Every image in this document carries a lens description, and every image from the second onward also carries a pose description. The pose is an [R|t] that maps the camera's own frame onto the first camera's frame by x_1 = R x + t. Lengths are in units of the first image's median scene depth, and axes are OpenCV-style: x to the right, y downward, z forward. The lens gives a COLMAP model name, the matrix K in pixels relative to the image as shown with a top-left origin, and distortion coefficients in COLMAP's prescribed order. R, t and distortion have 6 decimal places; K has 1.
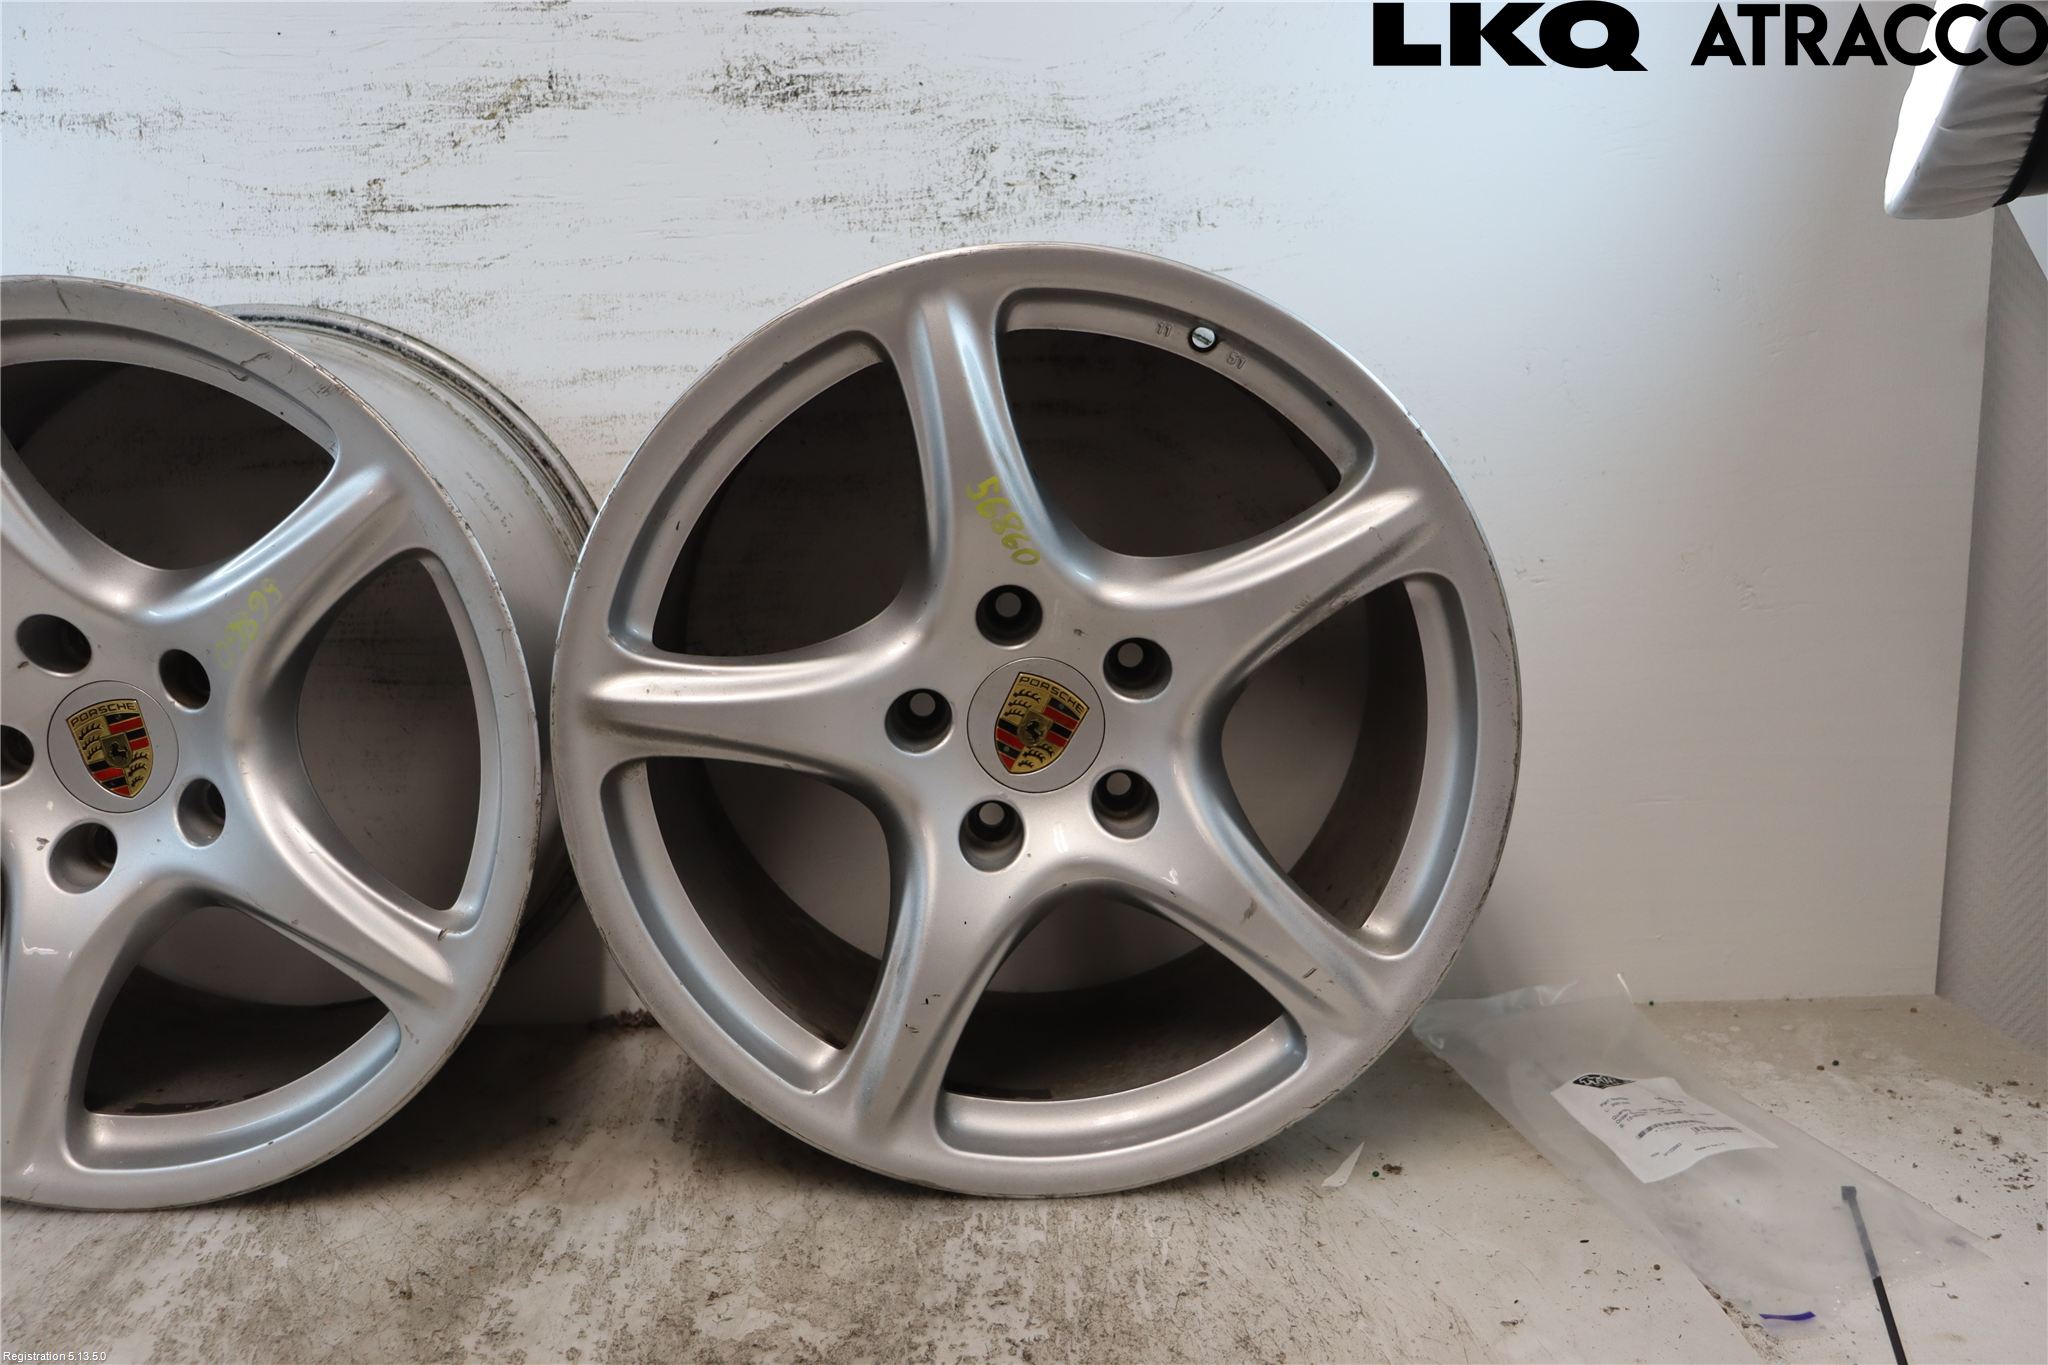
lens RADIAL K [[1814.2, 0, 1027.3], [0, 1814.2, 701.9], [0, 0, 1]] dist [-0.166836, 0.165163]
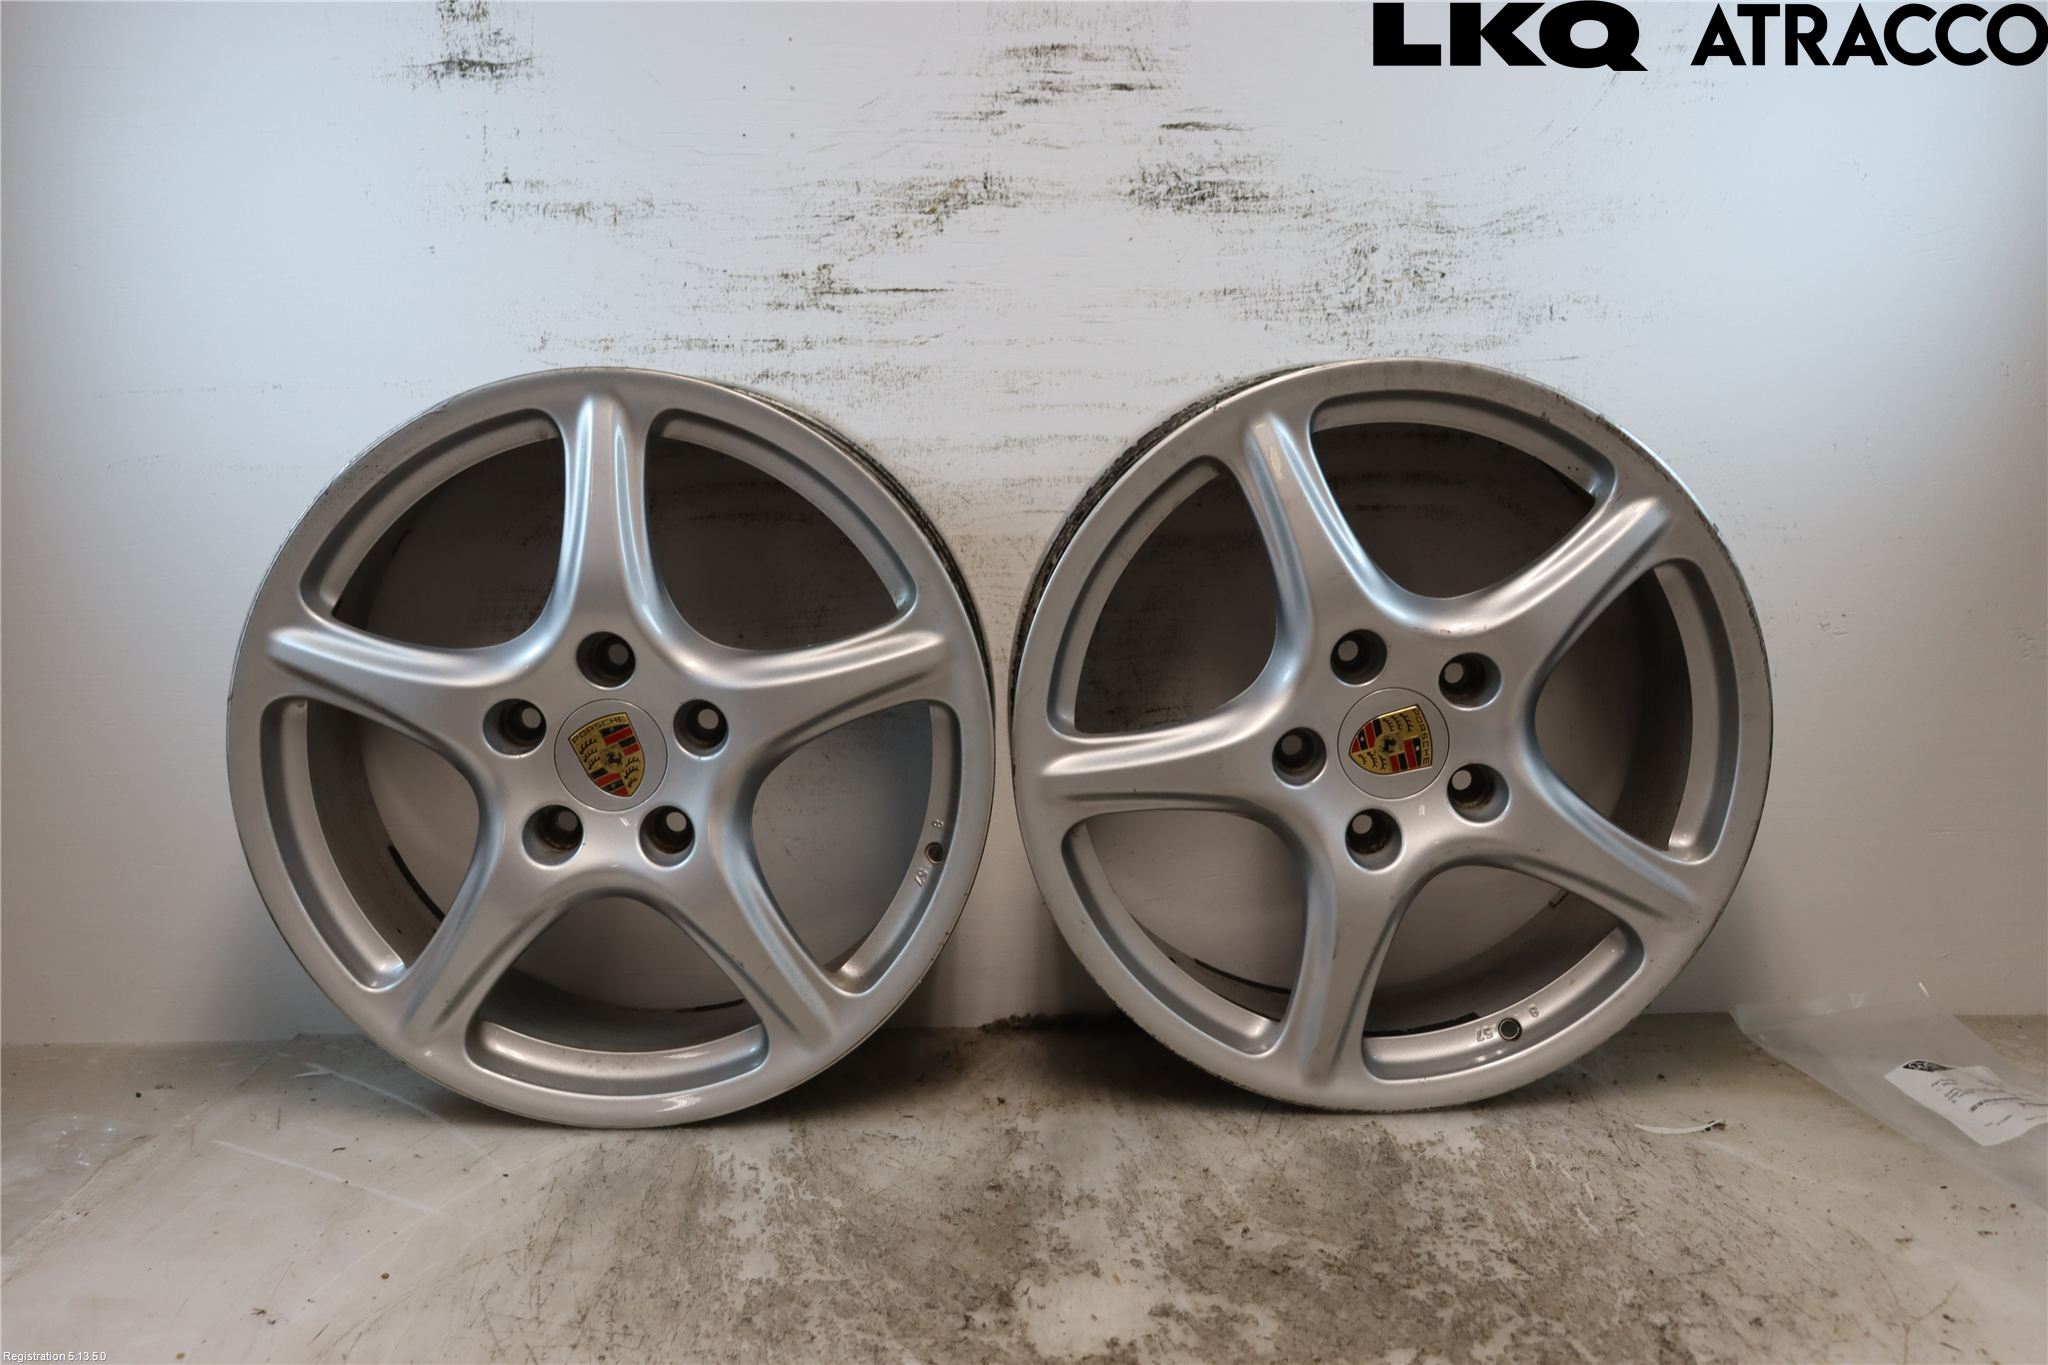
lens RADIAL K [[2025.2, 0, 1028.3], [0, 2025.2, 695.8], [0, 0, 1]] dist [-0.141023, 0.230466]
pose [[0.999922, 0.008978, -0.008695, -0.227719], [-0.009265, 0.999390, -0.033660, 0.019976], [0.008388, 0.033738, 0.999396, -0.271676]]
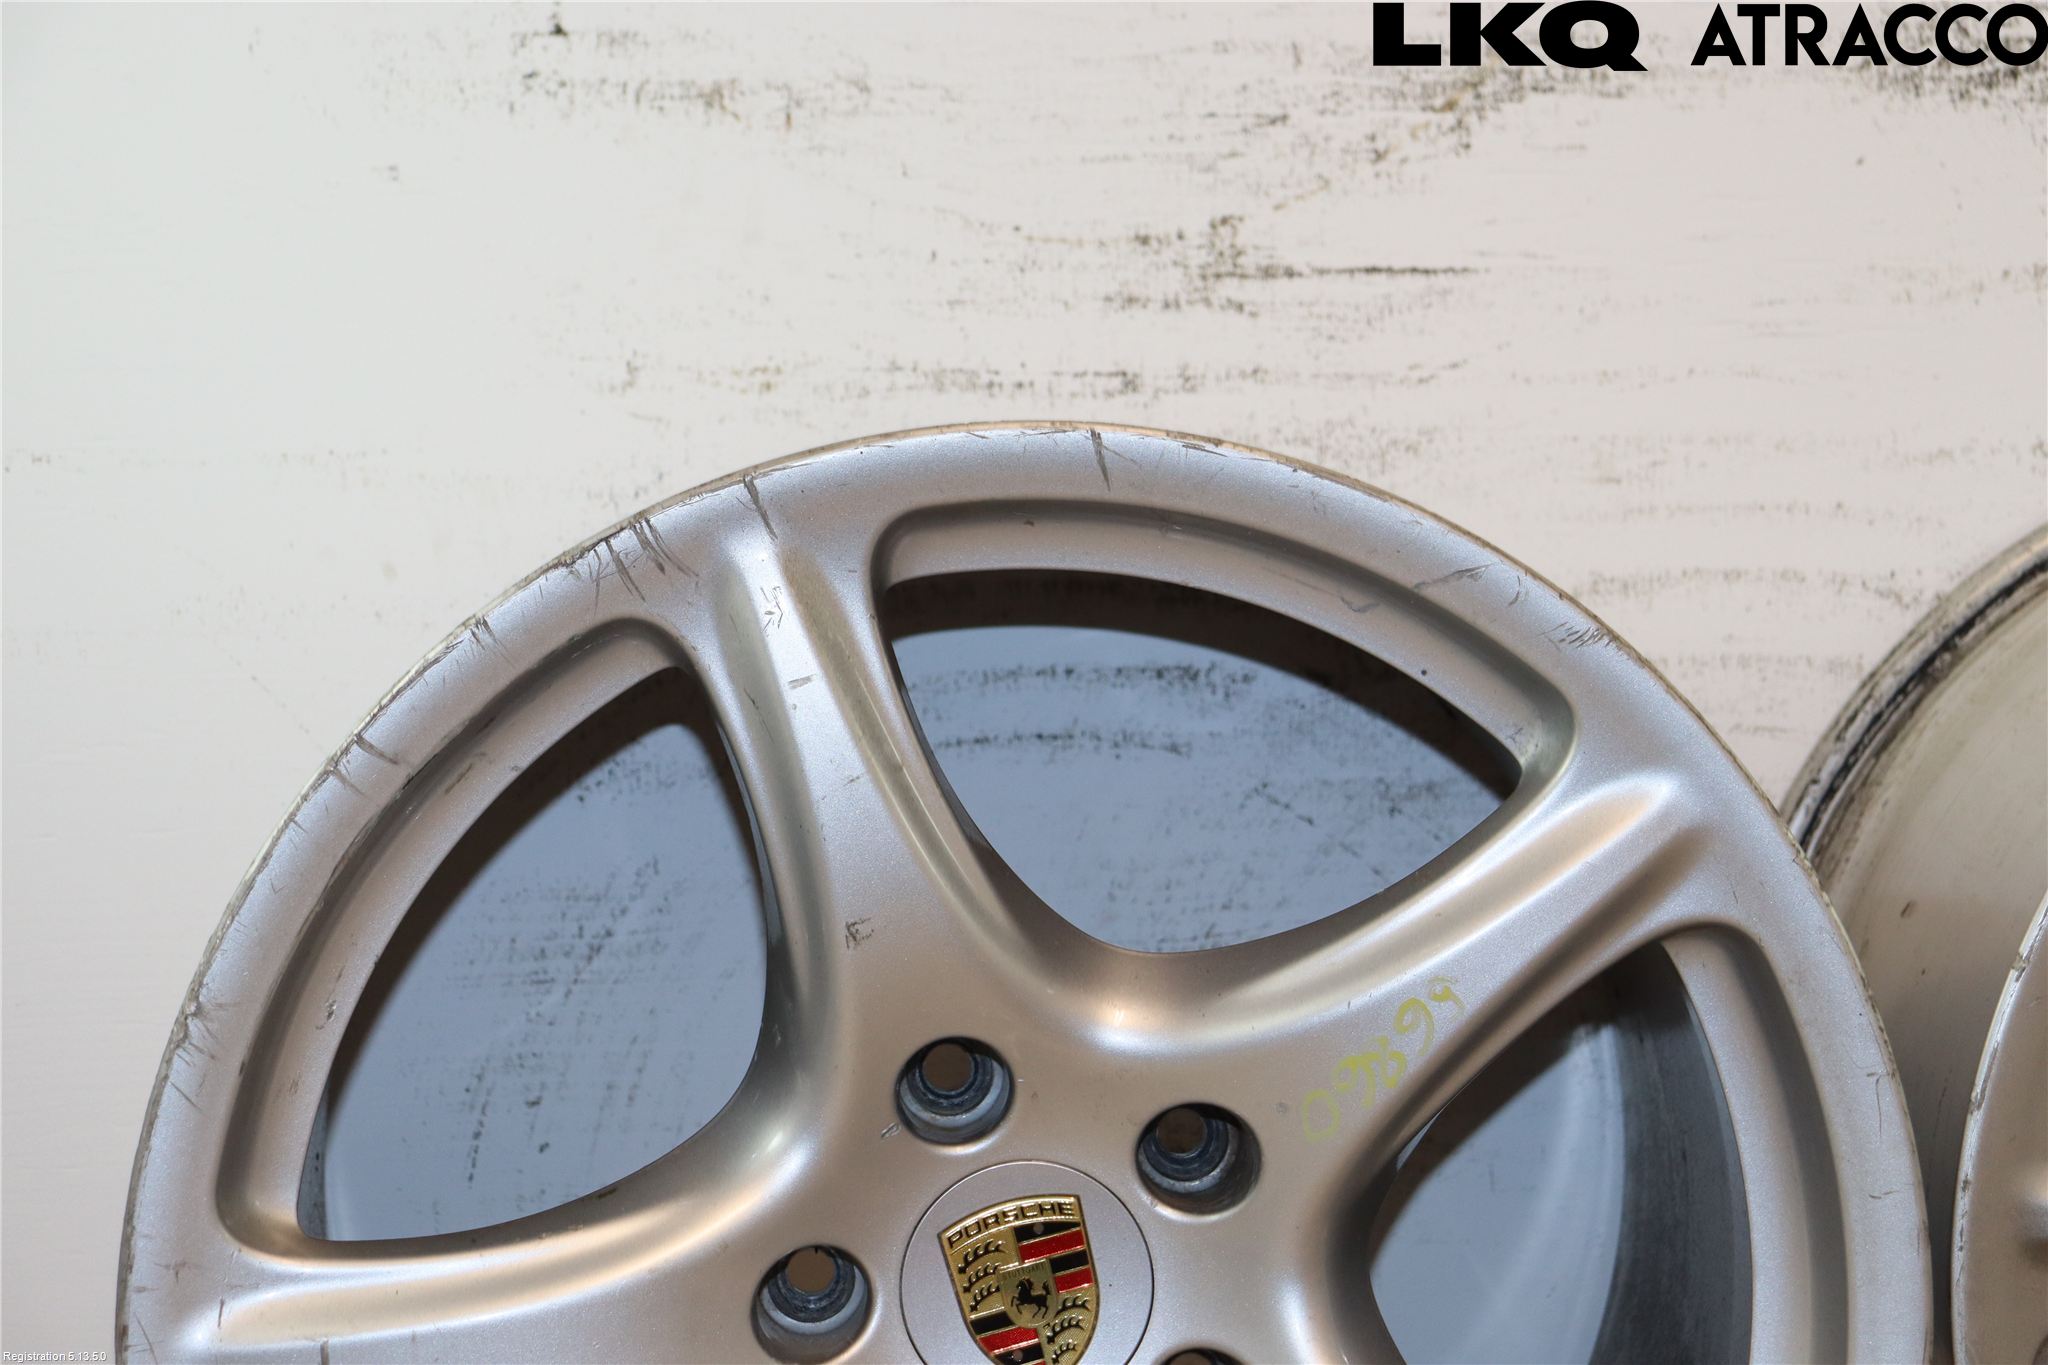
lens RADIAL K [[3776.5, 0, 1026.5], [0, 3776.5, 688.3], [0, 0, 1]] dist [0.173874, 0.364859]
pose [[0.999231, 0.004841, 0.038919, -0.477317], [-0.000122, 0.992732, -0.120349, -0.013453], [-0.039219, 0.120252, 0.991968, -0.132869]]
